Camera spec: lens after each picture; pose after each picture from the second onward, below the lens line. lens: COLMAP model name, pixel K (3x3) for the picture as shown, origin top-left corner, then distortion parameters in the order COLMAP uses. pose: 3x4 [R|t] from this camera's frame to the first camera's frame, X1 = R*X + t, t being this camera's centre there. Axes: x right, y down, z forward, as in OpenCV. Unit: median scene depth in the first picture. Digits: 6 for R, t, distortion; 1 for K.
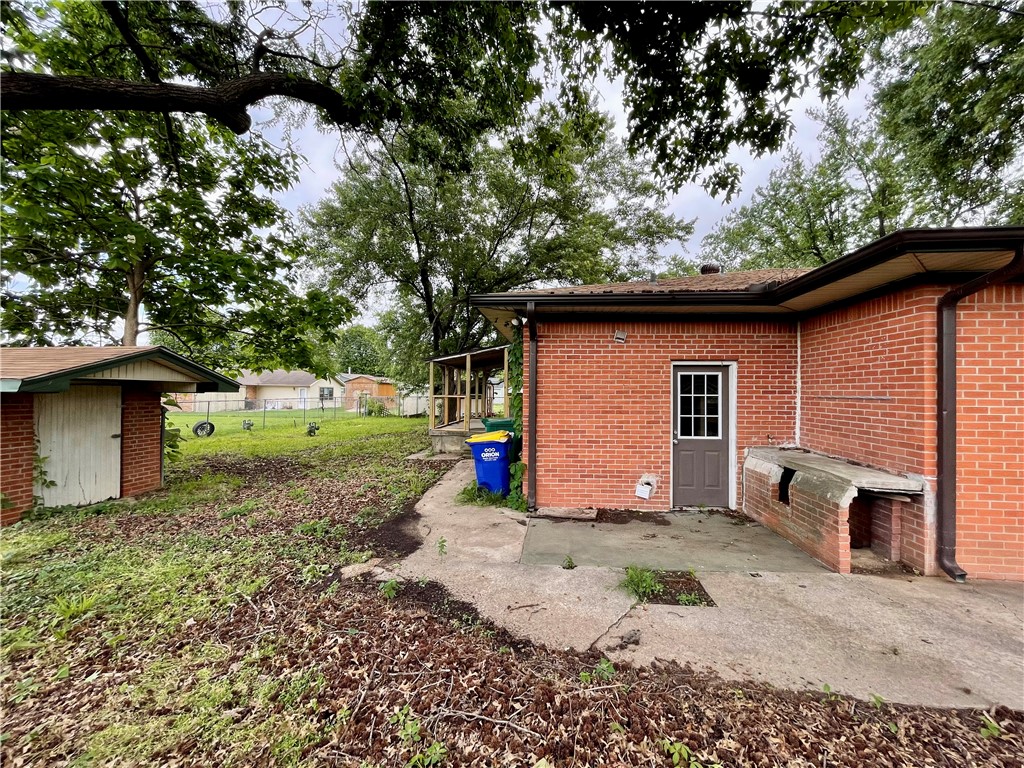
lens RADIAL K [[409.7, 0, 512.1], [0, 409.7, 389.3], [0, 0, 1]] dist [-0.003660, 0.001707]
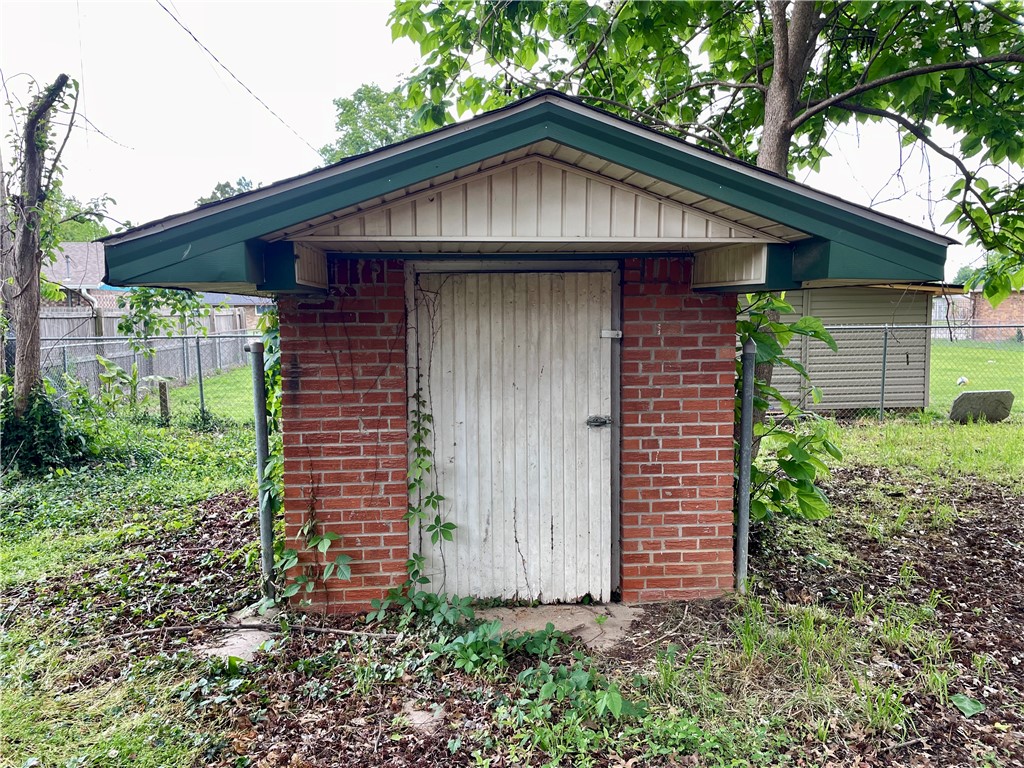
lens RADIAL K [[766.0, 0, 510.5], [0, 766.0, 386.4], [0, 0, 1]] dist [0.077225, -0.079105]
pose [[0.202129, 0.078066, -0.976243, -0.410094], [0.016985, 0.996389, 0.083194, 0.034807], [0.979212, -0.033397, 0.200073, 0.902447]]
